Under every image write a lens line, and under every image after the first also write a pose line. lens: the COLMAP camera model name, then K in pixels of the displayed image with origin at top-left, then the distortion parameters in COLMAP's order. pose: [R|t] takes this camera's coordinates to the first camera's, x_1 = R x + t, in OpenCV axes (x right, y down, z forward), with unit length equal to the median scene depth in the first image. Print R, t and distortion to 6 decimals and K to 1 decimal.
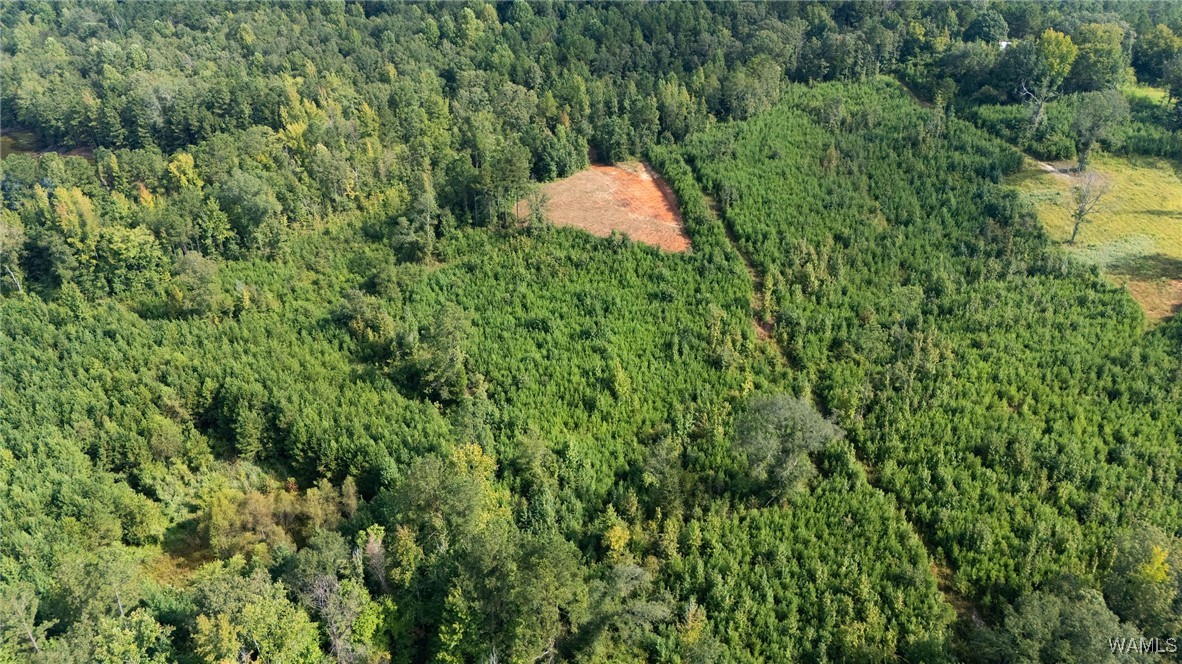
lens RADIAL K [[870.0, 0, 595.0], [0, 870.0, 328.7], [0, 0, 1]] dist [0.065936, -0.062019]
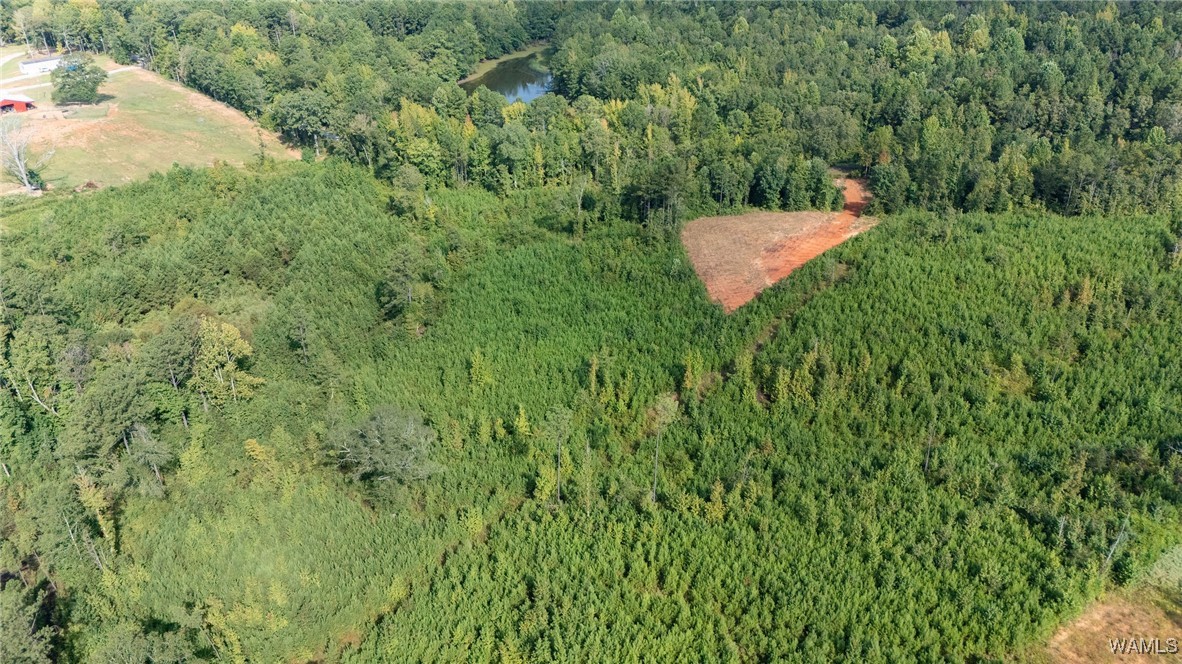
lens RADIAL K [[870.0, 0, 595.0], [0, 870.0, 328.7], [0, 0, 1]] dist [0.065936, -0.062019]
pose [[0.614987, 0.373883, -0.694264, 0.615426], [-0.378849, 0.912268, 0.155695, -0.150032], [0.691566, 0.167271, 0.702678, 0.278678]]
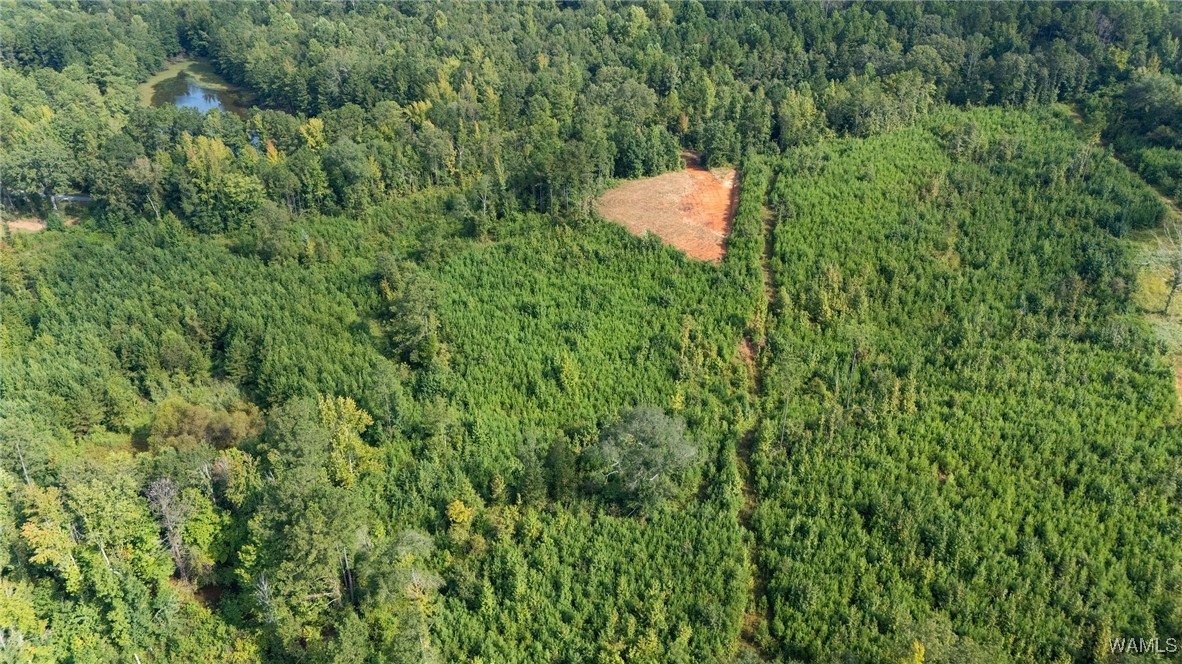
lens RADIAL K [[870.0, 0, 595.0], [0, 870.0, 328.7], [0, 0, 1]] dist [0.065936, -0.062019]
pose [[0.943700, 0.159524, -0.289798, 0.262898], [-0.160217, 0.986848, 0.021496, -0.013667], [0.289415, 0.026145, 0.956846, 0.027913]]
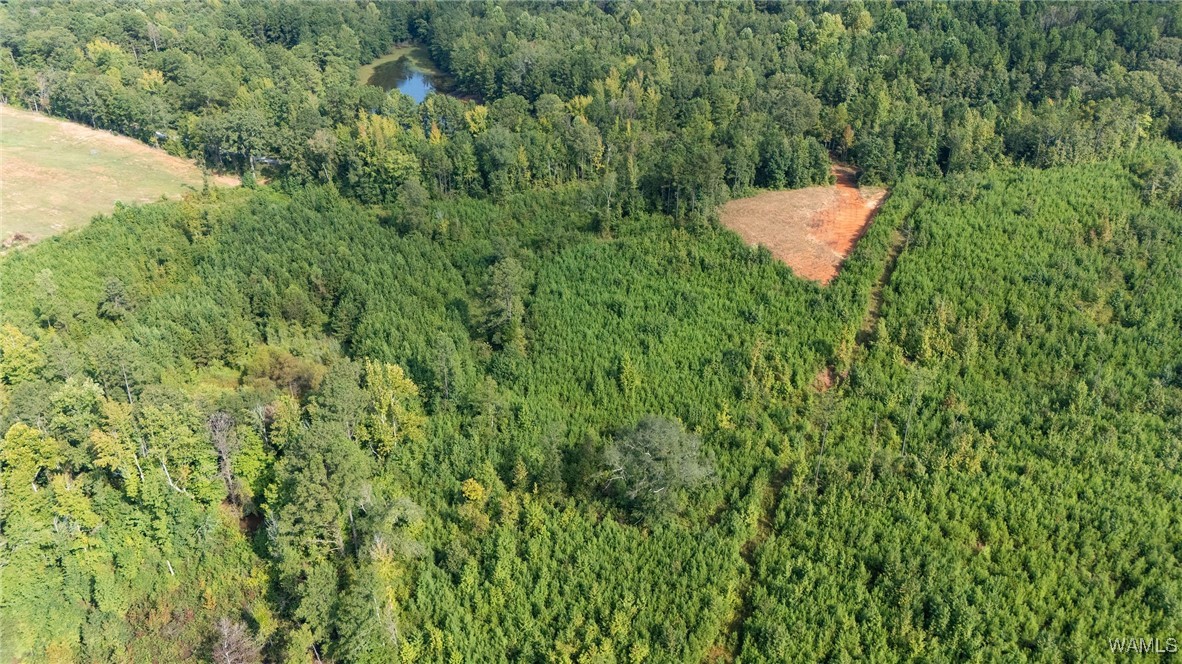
lens RADIAL K [[870.0, 0, 595.0], [0, 870.0, 328.7], [0, 0, 1]] dist [0.065936, -0.062019]
pose [[0.815380, 0.278250, -0.507673, 0.377483], [-0.280364, 0.957019, 0.074234, -0.042212], [0.506508, 0.081805, 0.858346, 0.082035]]
